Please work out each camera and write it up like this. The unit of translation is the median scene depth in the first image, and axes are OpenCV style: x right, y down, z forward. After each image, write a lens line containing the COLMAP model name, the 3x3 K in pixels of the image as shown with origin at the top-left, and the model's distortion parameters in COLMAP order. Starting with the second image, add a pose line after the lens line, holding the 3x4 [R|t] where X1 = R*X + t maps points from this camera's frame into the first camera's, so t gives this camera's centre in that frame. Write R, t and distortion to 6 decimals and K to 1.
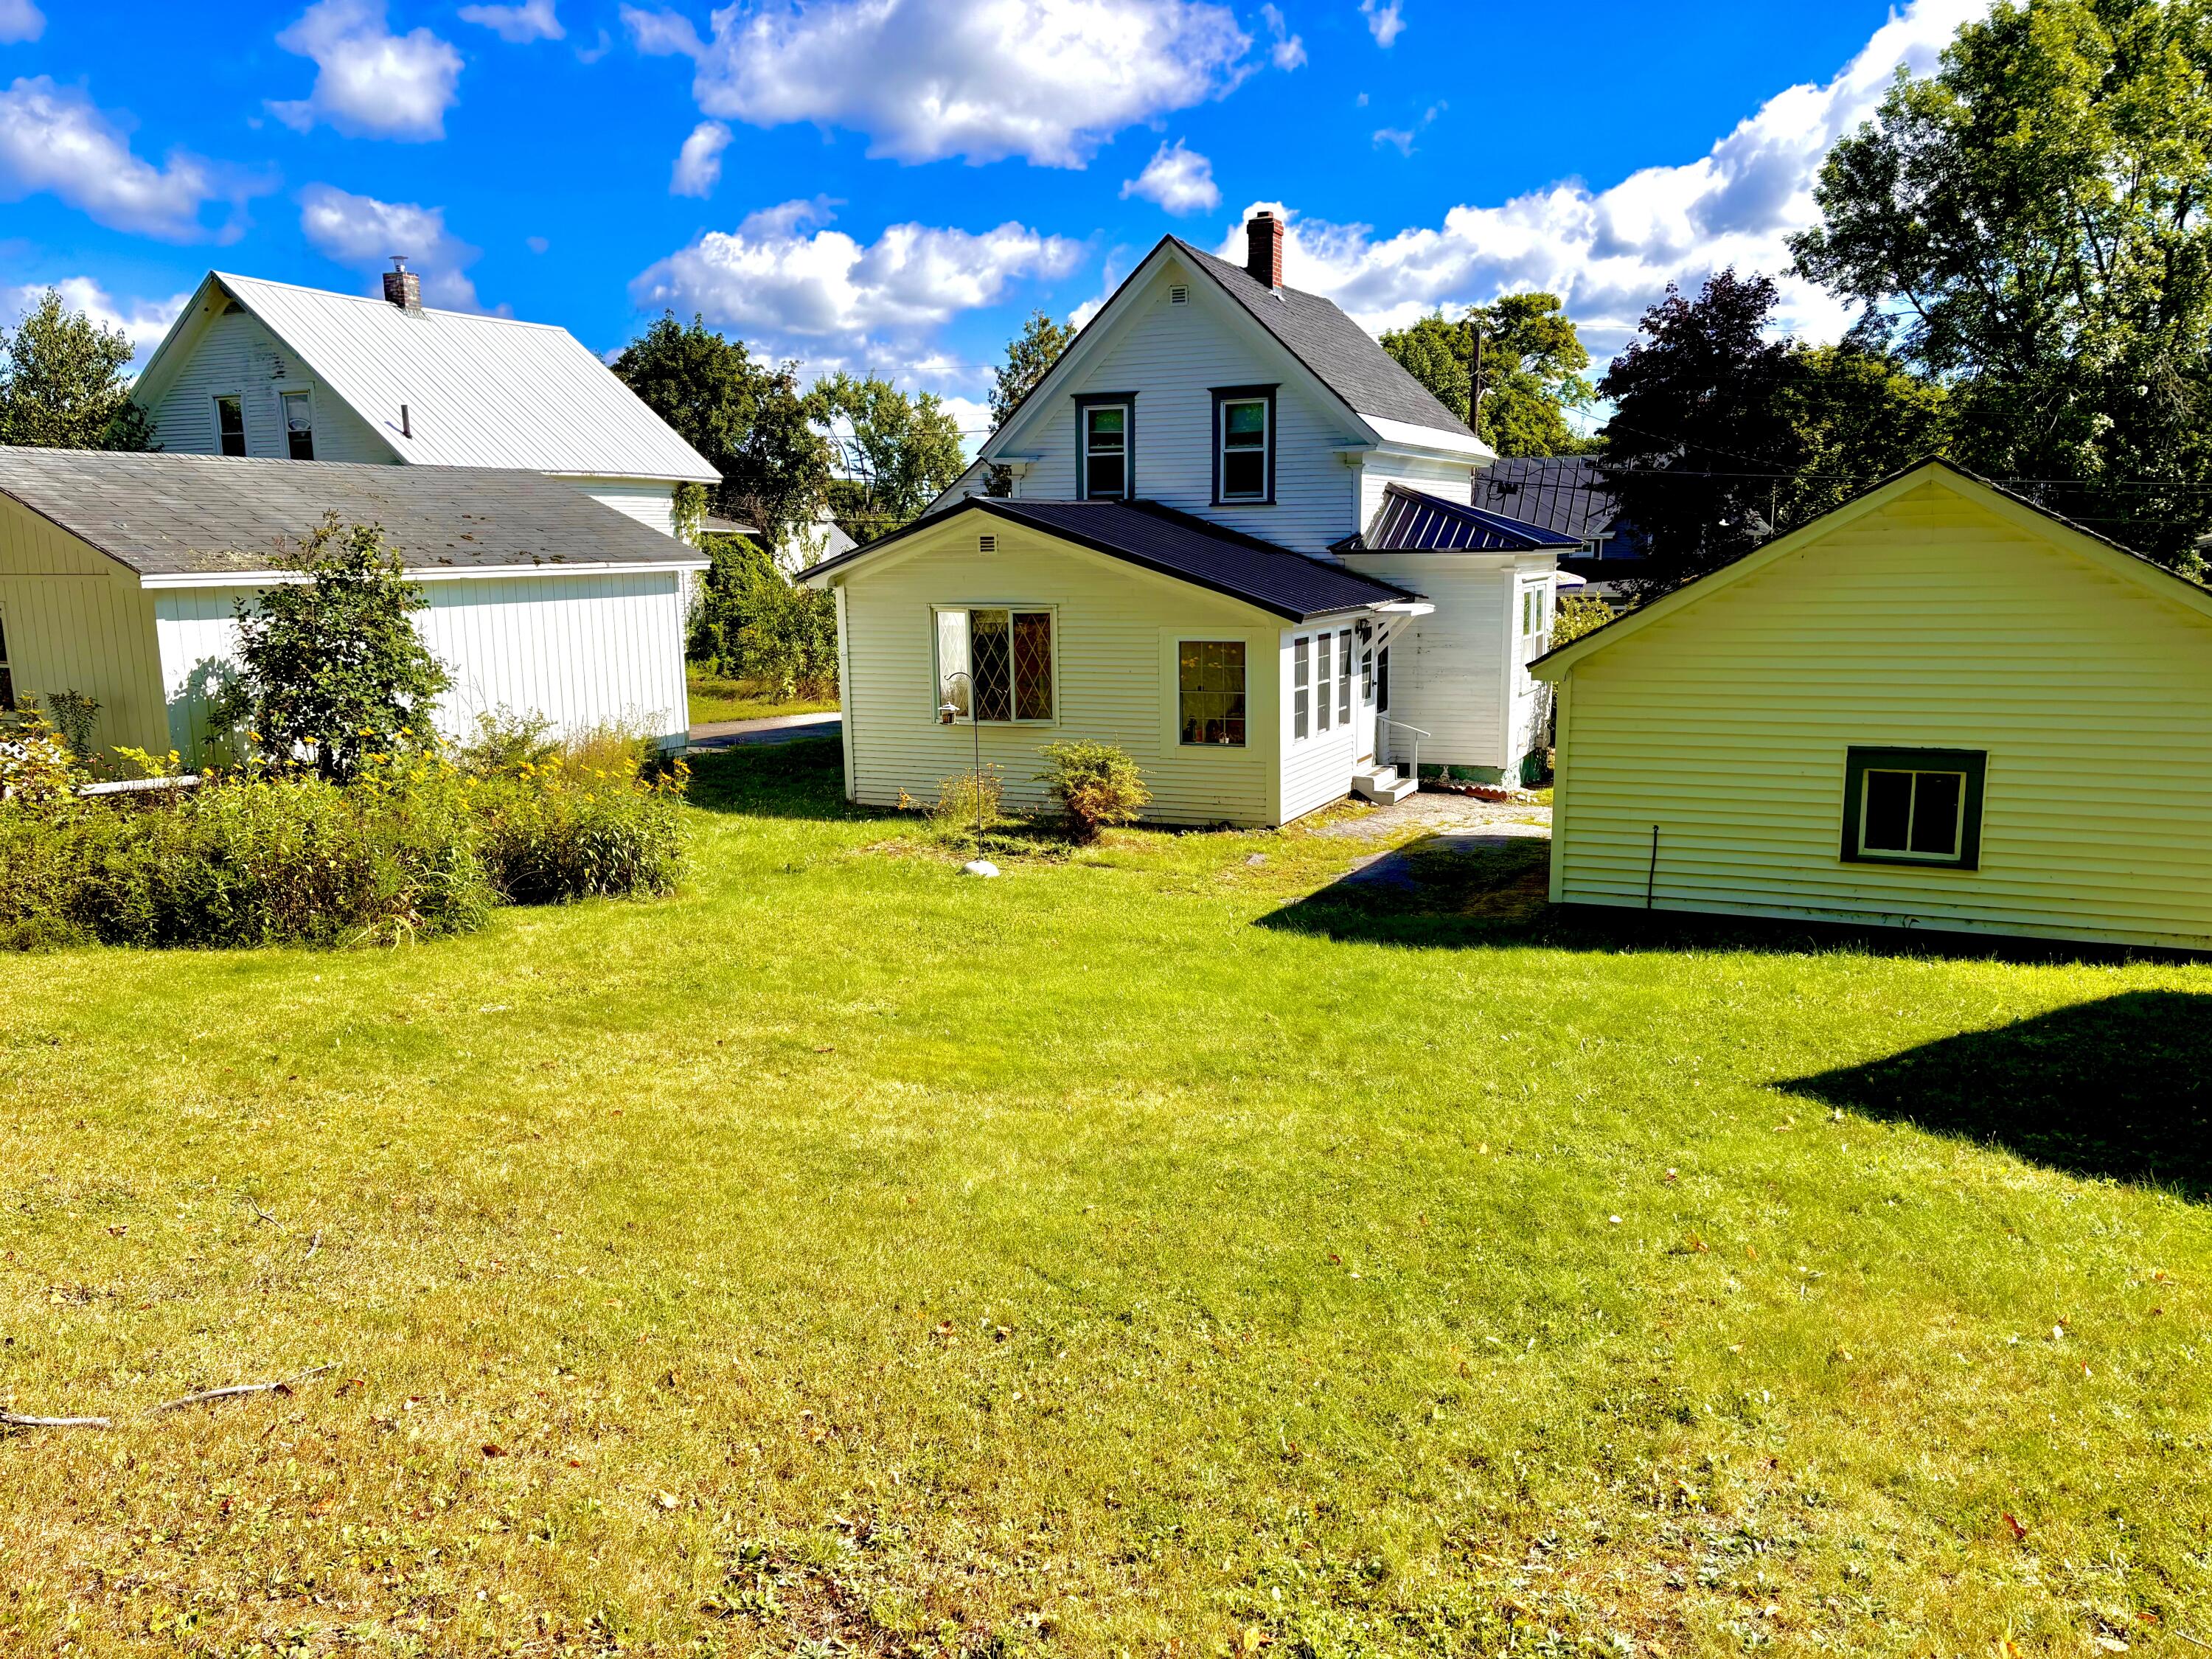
lens RADIAL K [[1697.7, 0, 1106.0], [0, 1697.7, 829.5], [0, 0, 1]] dist [0.103933, -0.102769]
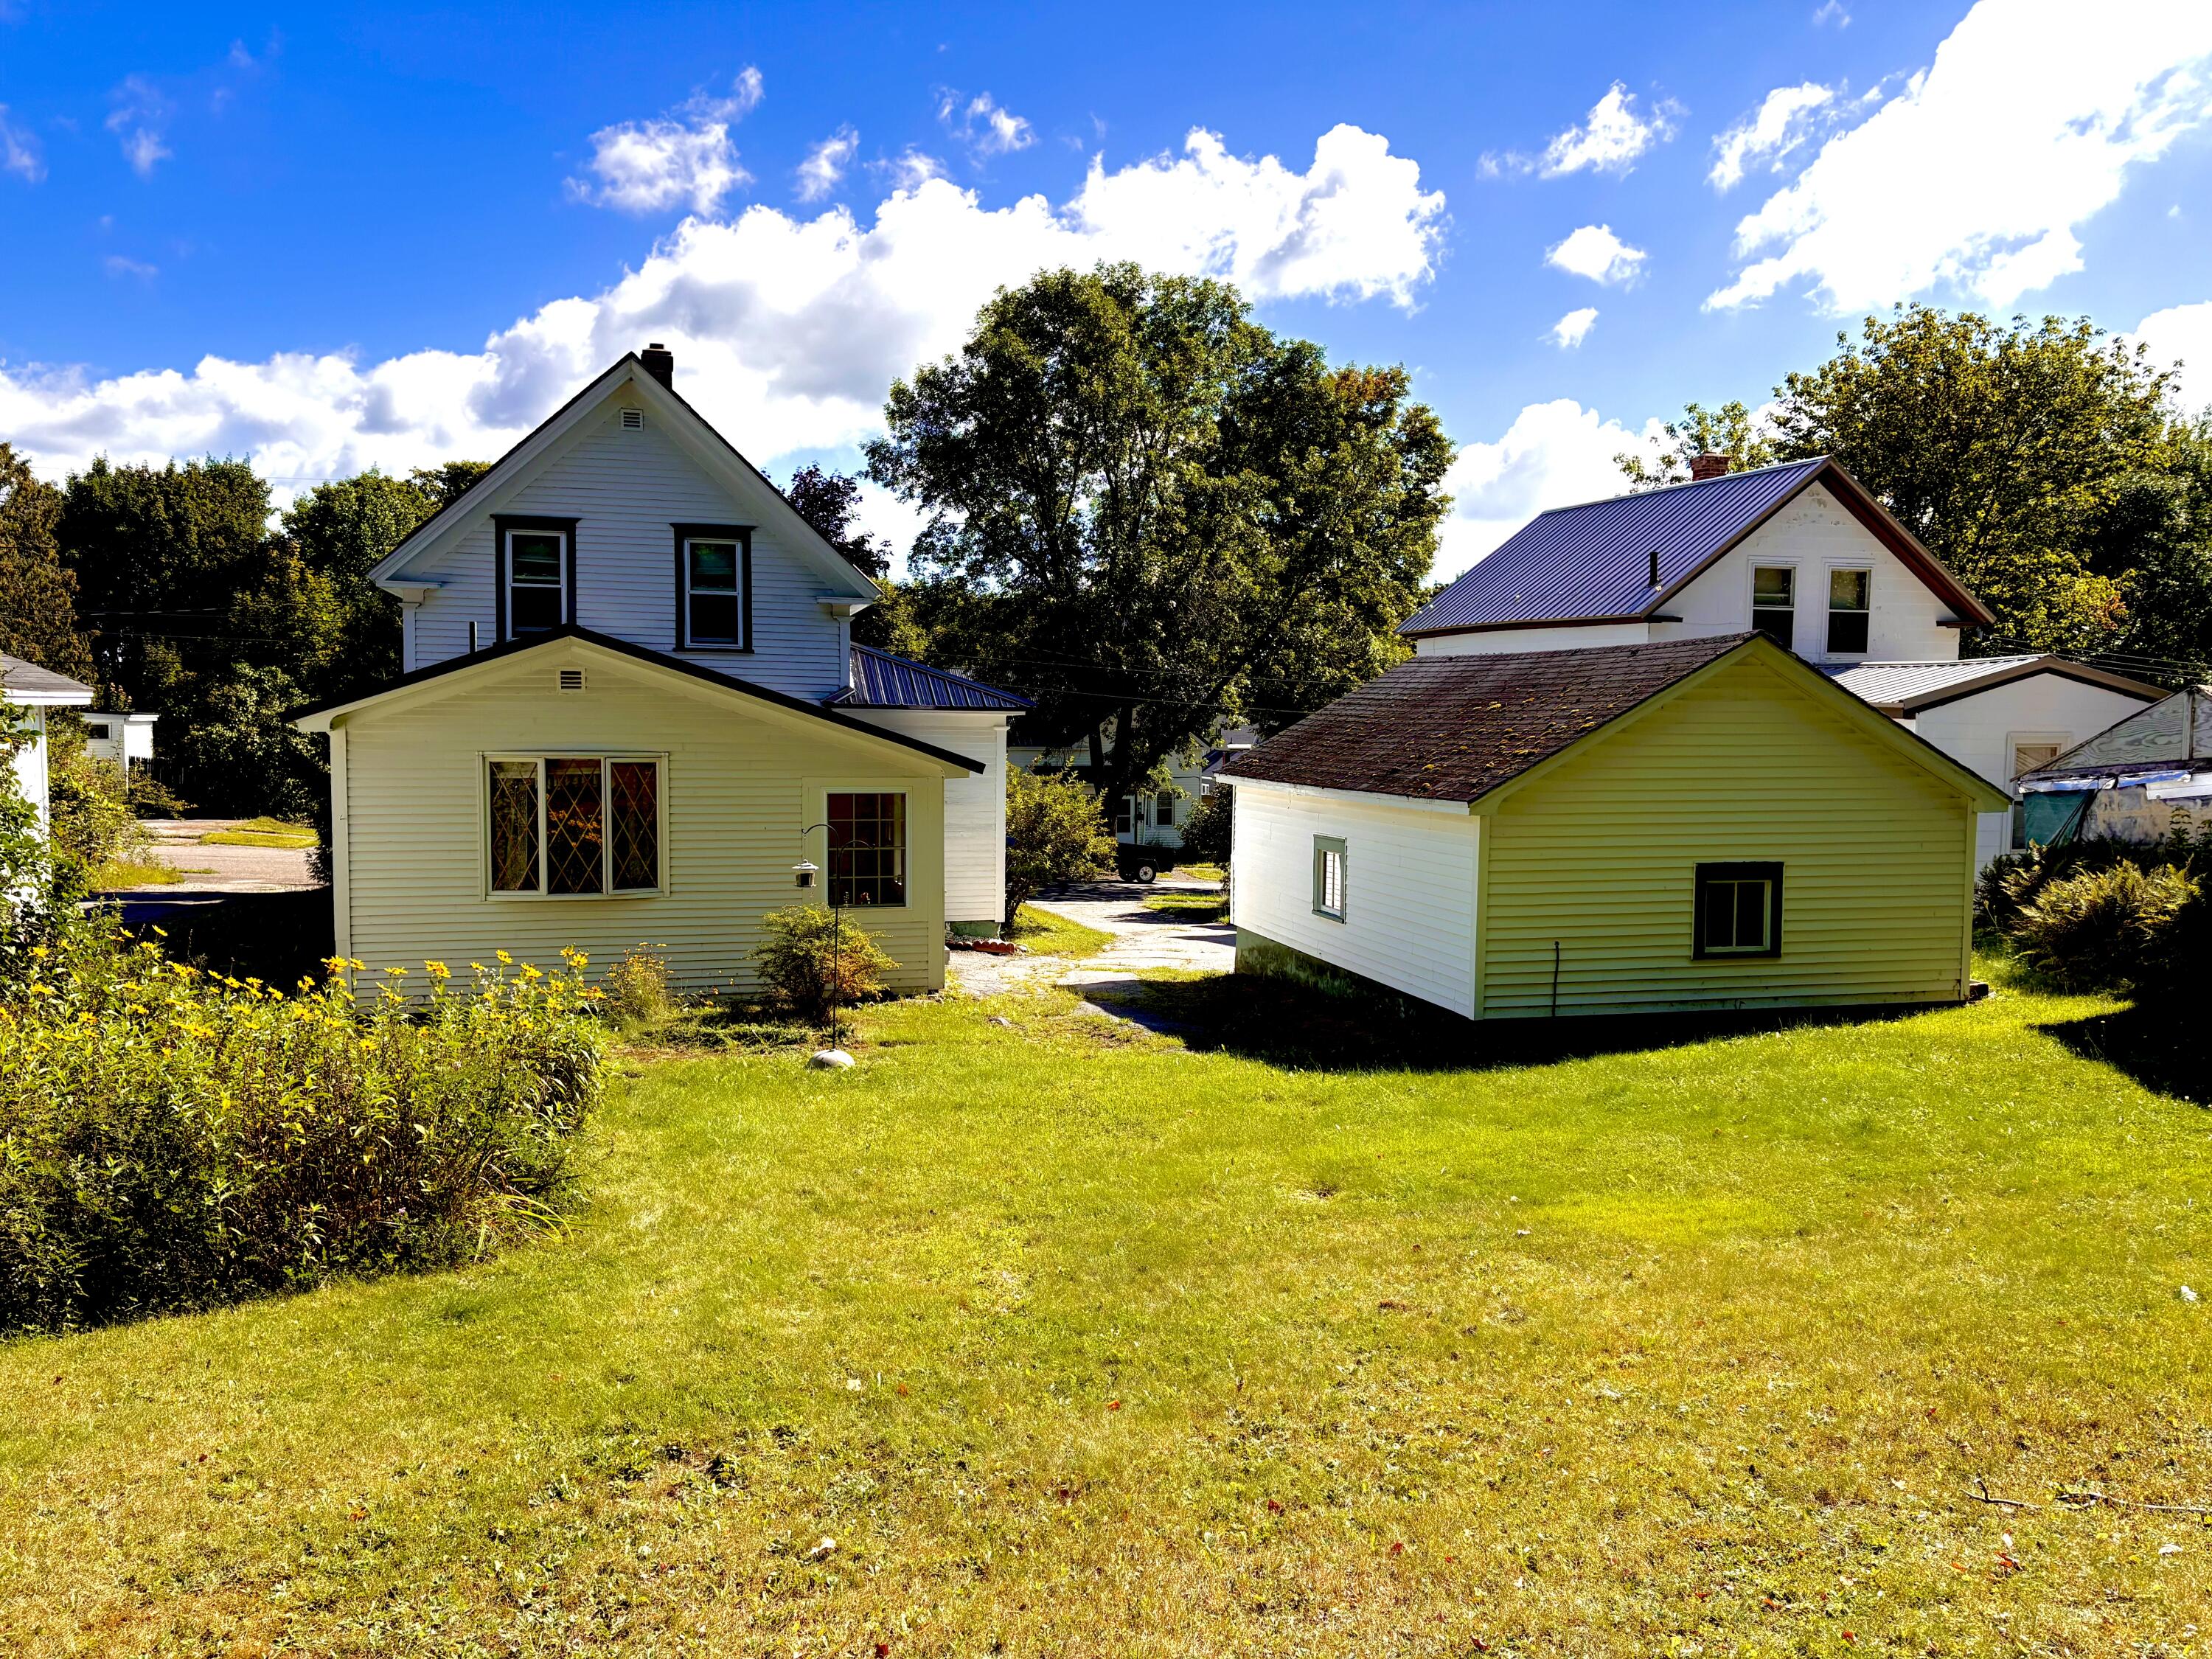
lens RADIAL K [[1697.7, 0, 1106.0], [0, 1697.7, 829.5], [0, 0, 1]] dist [0.103933, -0.102769]
pose [[0.766733, -0.022512, 0.641571, -0.341412], [0.088487, 0.993552, -0.070887, -0.012020], [-0.635838, 0.111122, 0.763781, 0.174218]]
